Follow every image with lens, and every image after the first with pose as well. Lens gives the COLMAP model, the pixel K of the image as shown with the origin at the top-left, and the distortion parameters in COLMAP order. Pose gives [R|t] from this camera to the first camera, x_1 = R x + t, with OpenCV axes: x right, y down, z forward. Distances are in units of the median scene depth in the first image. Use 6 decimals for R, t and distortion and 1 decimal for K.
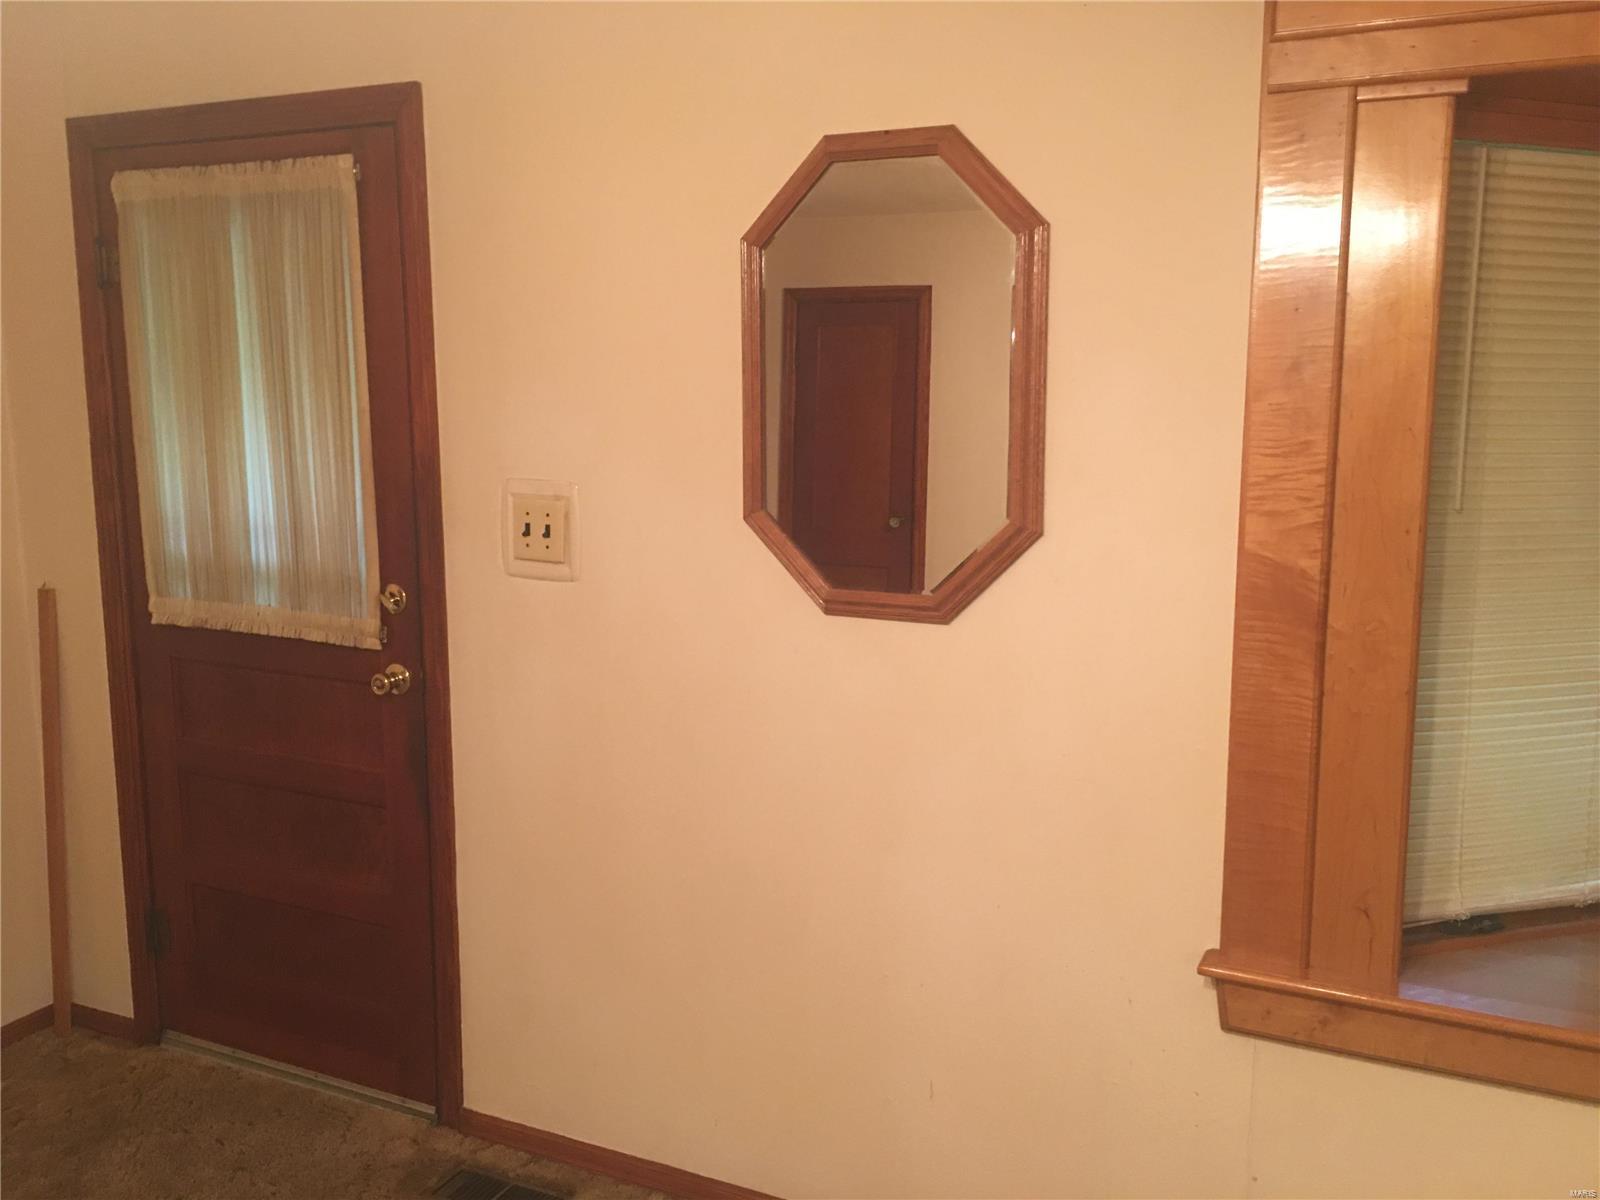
lens RADIAL K [[1351.8, 0, 809.3], [0, 1351.8, 607.6], [0, 0, 1]] dist [0.070189, -0.083357]
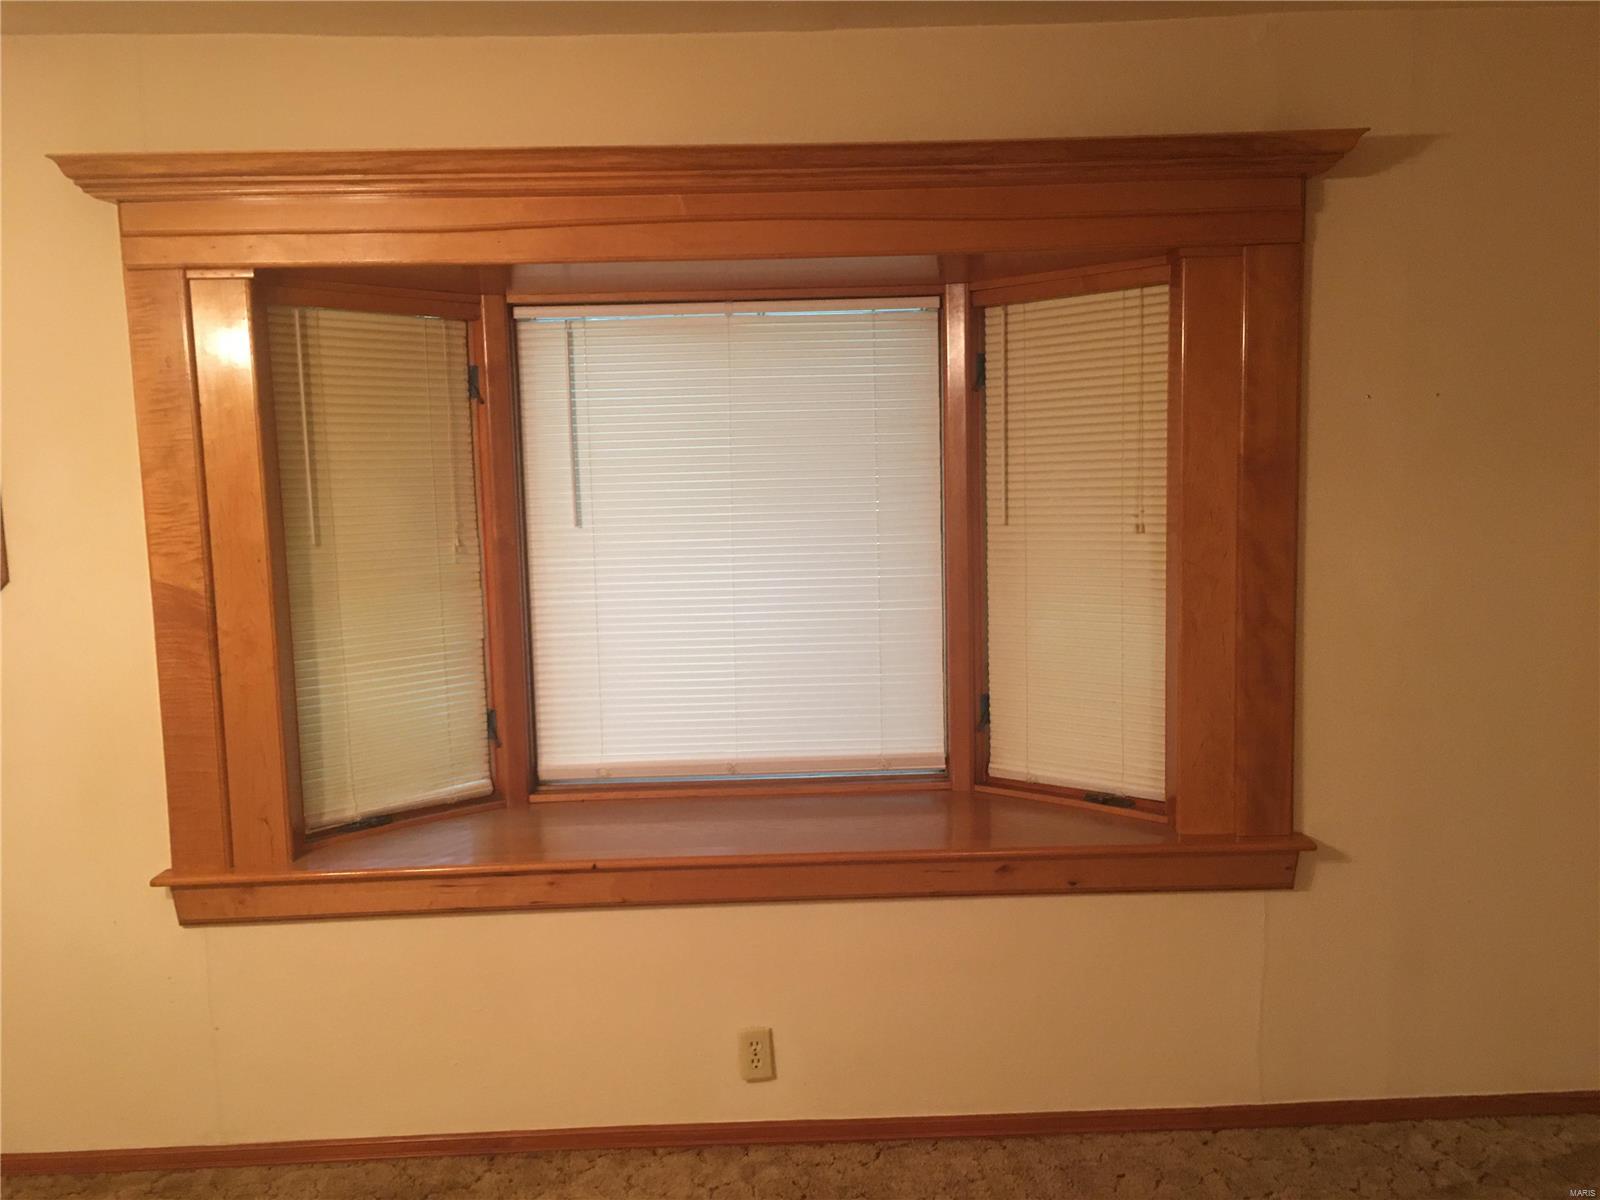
lens RADIAL K [[1351.8, 0, 791.5], [0, 1351.8, 603.7], [0, 0, 1]] dist [0.070189, -0.083357]
pose [[0.891943, -0.077236, 0.445503, 0.279031], [0.102139, 0.994251, -0.032121, 0.097467], [-0.440461, 0.074154, 0.894704, -0.584436]]
